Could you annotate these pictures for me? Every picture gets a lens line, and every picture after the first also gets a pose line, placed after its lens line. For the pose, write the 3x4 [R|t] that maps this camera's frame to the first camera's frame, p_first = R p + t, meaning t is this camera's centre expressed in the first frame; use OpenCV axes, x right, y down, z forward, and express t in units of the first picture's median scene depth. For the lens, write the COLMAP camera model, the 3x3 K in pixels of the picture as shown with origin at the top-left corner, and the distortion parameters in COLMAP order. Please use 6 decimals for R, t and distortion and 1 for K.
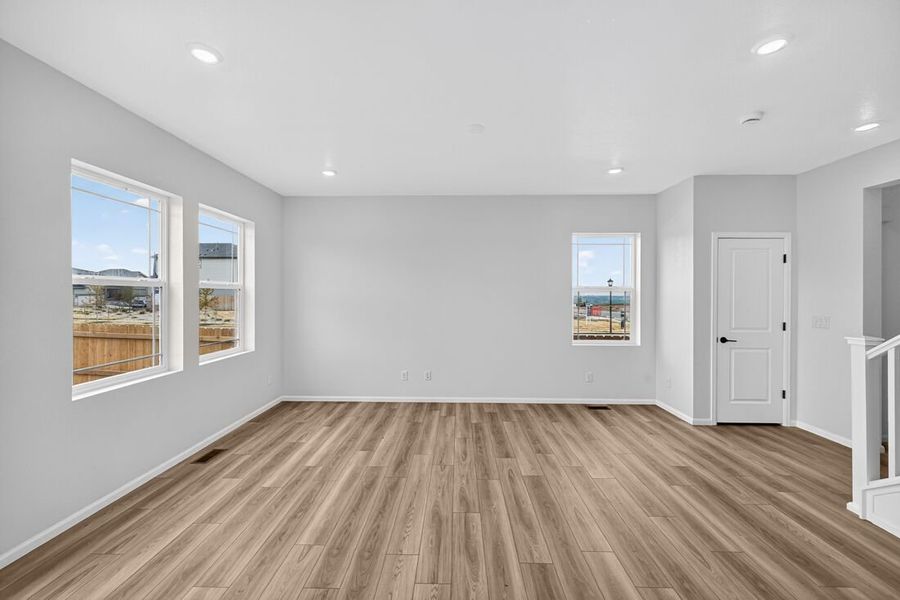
lens RADIAL K [[352.5, 0, 446.7], [0, 352.5, 296.3], [0, 0, 1]] dist [-0.000852, -0.000083]
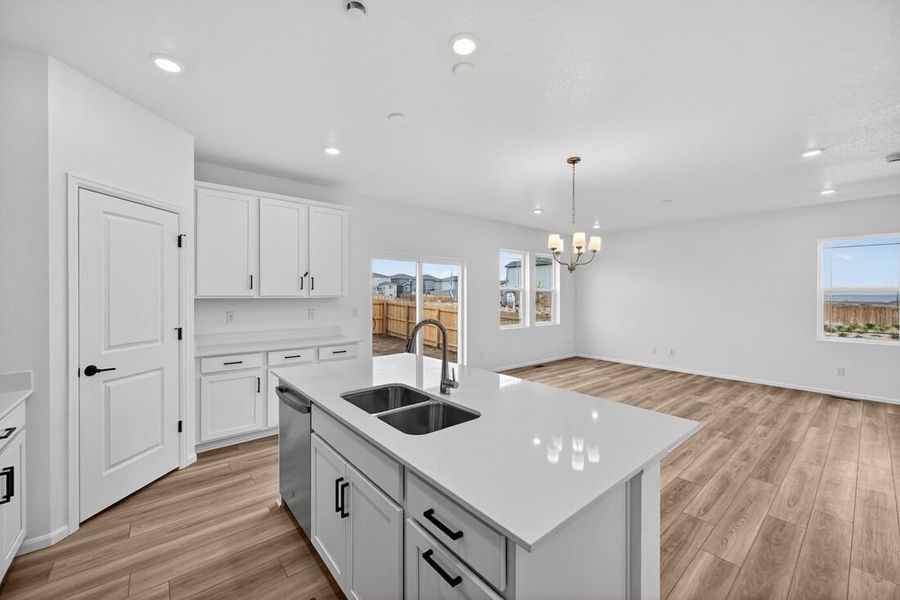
lens RADIAL K [[352.5, 0, 446.1], [0, 352.5, 298.0], [0, 0, 1]] dist [-0.000852, -0.000083]
pose [[0.654451, 0.003564, -0.756096, 0.516973], [-0.001874, 0.999993, 0.003091, 0.007209], [0.756102, -0.000606, 0.654454, -0.748092]]
